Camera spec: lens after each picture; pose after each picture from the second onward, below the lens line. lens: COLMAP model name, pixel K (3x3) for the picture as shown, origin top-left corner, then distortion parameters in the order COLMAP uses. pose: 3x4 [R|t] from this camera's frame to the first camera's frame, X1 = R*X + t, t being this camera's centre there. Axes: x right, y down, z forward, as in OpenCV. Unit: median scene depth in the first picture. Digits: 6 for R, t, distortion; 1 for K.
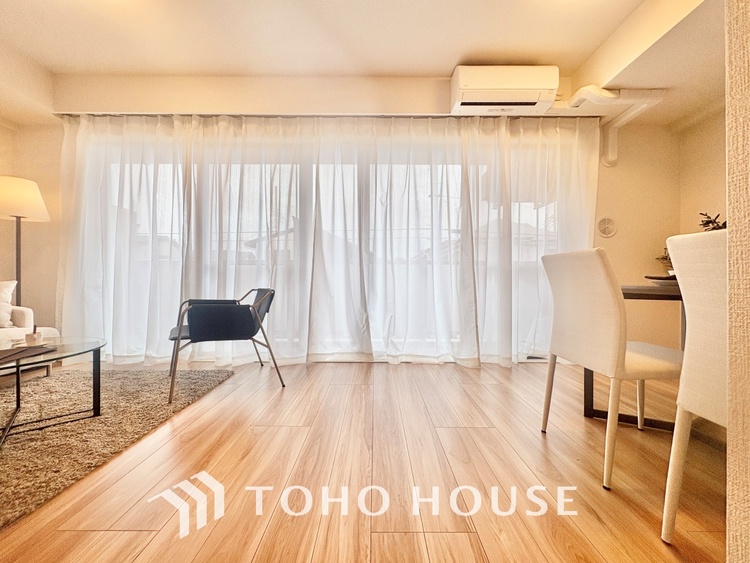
lens RADIAL K [[300.5, 0, 375.0], [0, 300.5, 281.5], [0, 0, 1]] dist [-0.000628, -0.000276]
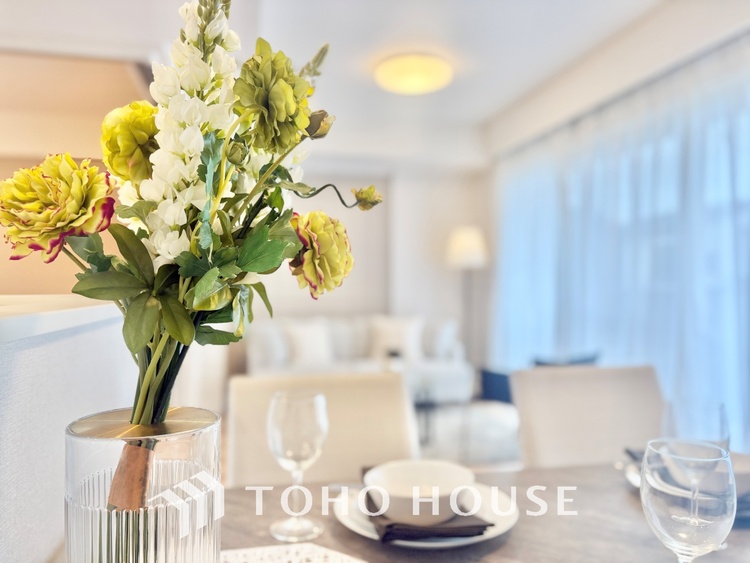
lens RADIAL K [[578.3, 0, 375.0], [0, 578.3, 281.5], [0, 0, 1]] dist [0.003722, -0.003956]
pose [[0.218518, -0.008747, -0.975794, 0.813605], [-0.002257, 0.999953, -0.009469, -0.123796], [0.975830, 0.004272, 0.218488, 0.190522]]
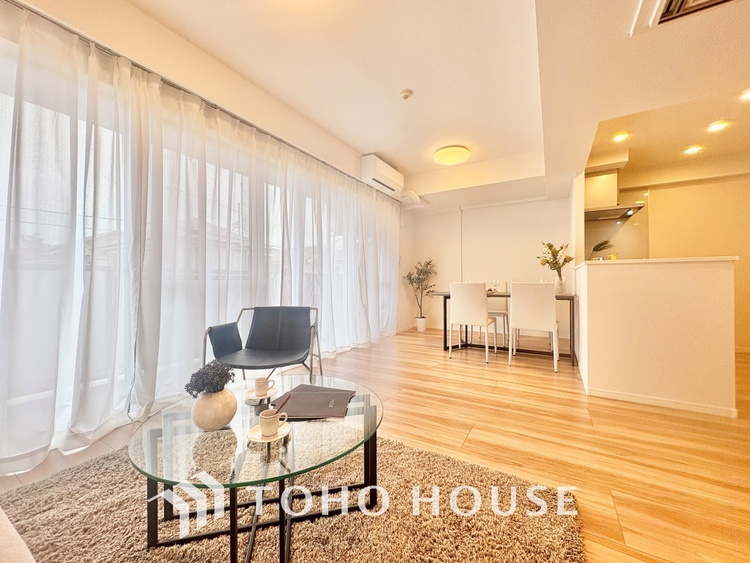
lens RADIAL K [[296.9, 0, 375.4], [0, 296.9, 280.3], [0, 0, 1]] dist [0.003017, 0.000138]
pose [[0.511040, -0.004160, 0.859547, -0.993540], [0.009622, 0.999953, -0.000881, -0.056865], [-0.859503, 0.008721, 0.511056, 0.193396]]
